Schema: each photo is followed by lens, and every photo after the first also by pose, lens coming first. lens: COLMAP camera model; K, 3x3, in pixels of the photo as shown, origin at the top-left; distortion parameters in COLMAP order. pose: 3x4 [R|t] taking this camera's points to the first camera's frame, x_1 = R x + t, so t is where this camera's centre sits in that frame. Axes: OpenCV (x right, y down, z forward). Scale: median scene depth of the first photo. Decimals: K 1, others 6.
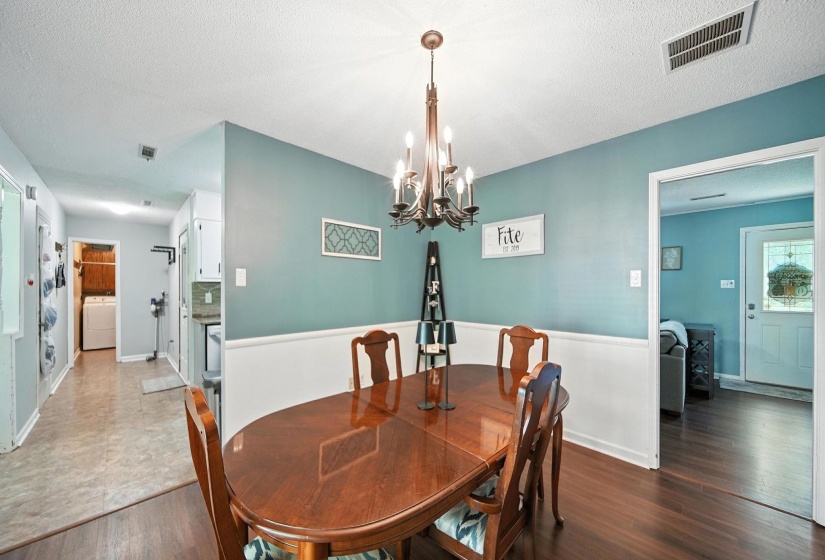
lens RADIAL K [[297.7, 0, 409.7], [0, 297.7, 292.1], [0, 0, 1]] dist [0.000048, 0.000058]
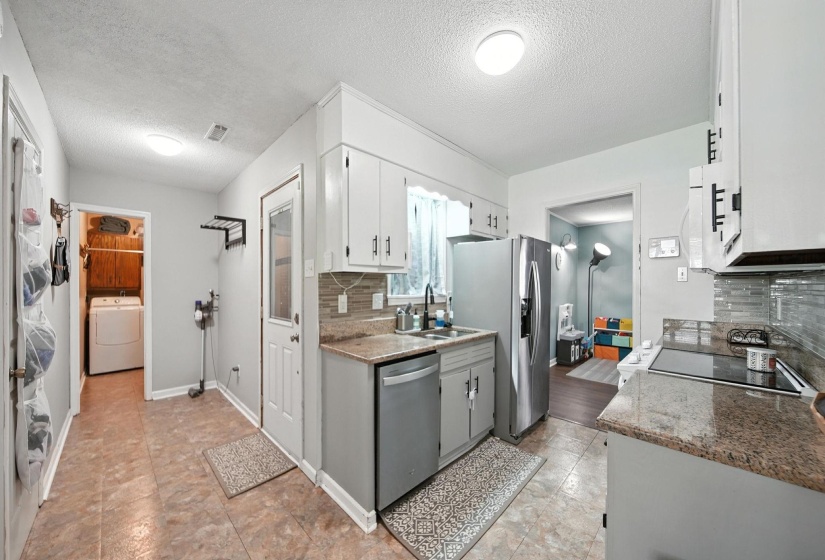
lens RADIAL K [[297.3, 0, 406.8], [0, 297.3, 288.5], [0, 0, 1]] dist [0.000220, 0.000001]
pose [[0.999981, -0.001749, 0.005916, -0.477368], [0.001755, 0.999998, -0.000993, -0.005830], [-0.005914, 0.001003, 0.999982, 0.398831]]
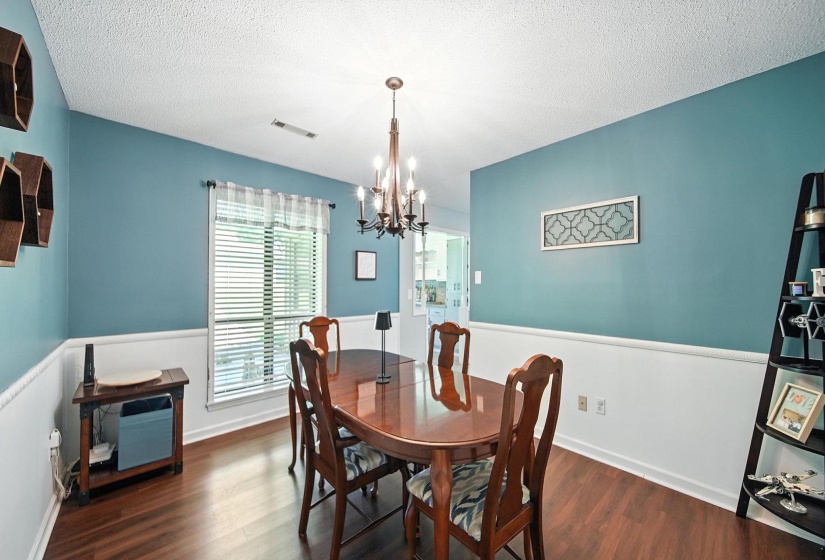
lens RADIAL K [[297.3, 0, 406.8], [0, 297.3, 288.5], [0, 0, 1]] dist [0.000220, 0.000001]
pose [[-0.036580, -0.002997, -0.999326, 0.832284], [-0.020210, 0.999793, -0.002259, 0.008694], [0.999126, 0.020113, -0.036633, 0.739305]]
